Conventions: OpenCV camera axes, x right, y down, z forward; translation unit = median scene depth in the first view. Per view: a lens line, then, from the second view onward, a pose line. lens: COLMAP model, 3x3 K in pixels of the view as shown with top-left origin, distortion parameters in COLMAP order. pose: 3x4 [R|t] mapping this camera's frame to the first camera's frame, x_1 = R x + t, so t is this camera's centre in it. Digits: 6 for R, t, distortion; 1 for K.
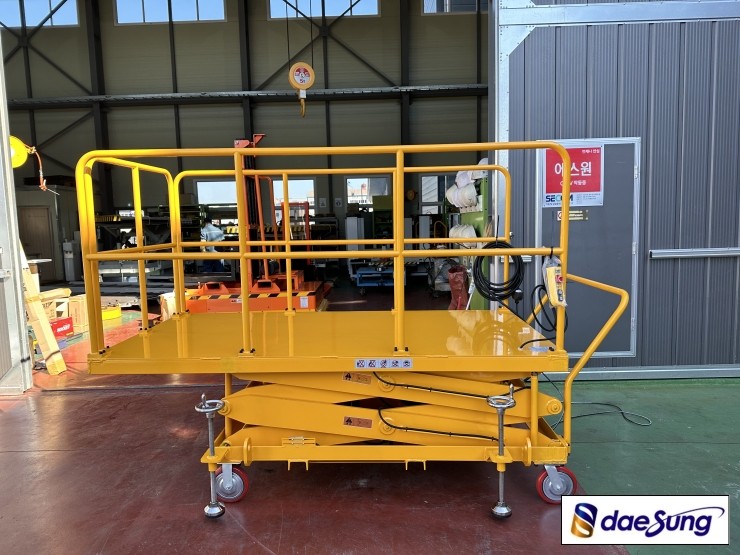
lens RADIAL K [[523.0, 0, 366.3], [0, 523.0, 280.3], [0, 0, 1]] dist [0.036195, -0.055144]
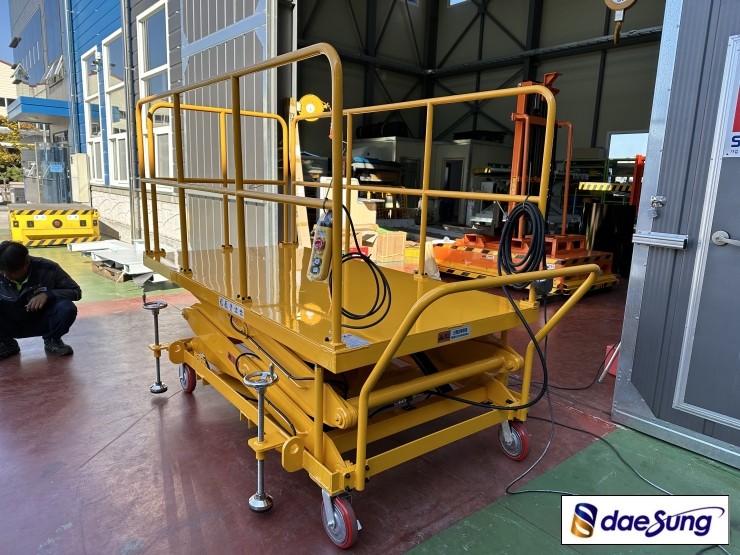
lens RADIAL K [[523.0, 0, 366.3], [0, 523.0, 280.3], [0, 0, 1]] dist [0.036195, -0.055144]
pose [[0.642594, 0.192053, -0.741747, 0.554201], [-0.132213, 0.981349, 0.139551, -0.038150], [0.754714, 0.008394, 0.656001, 0.332179]]
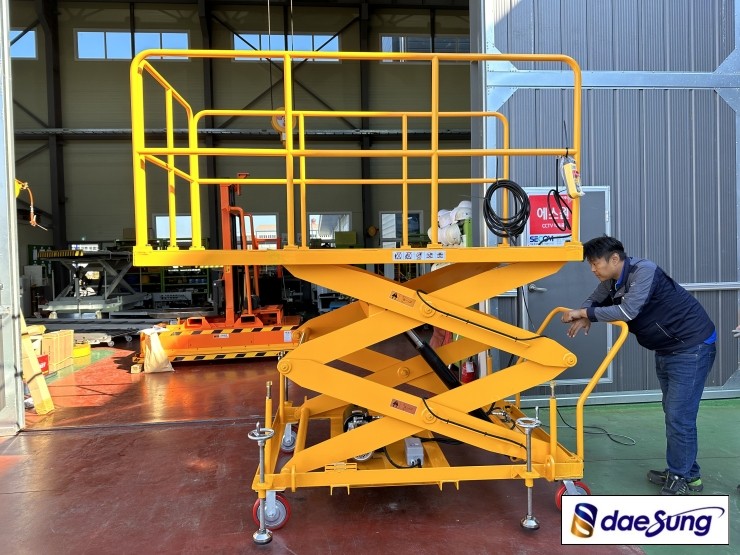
lens RADIAL K [[523.0, 0, 368.6], [0, 523.0, 273.4], [0, 0, 1]] dist [0.009086, -0.003997]
pose [[0.994567, 0.001215, 0.104094, -0.112514], [0.007017, 0.996875, -0.078685, 0.001039], [-0.103864, 0.078988, 0.991450, -0.051718]]
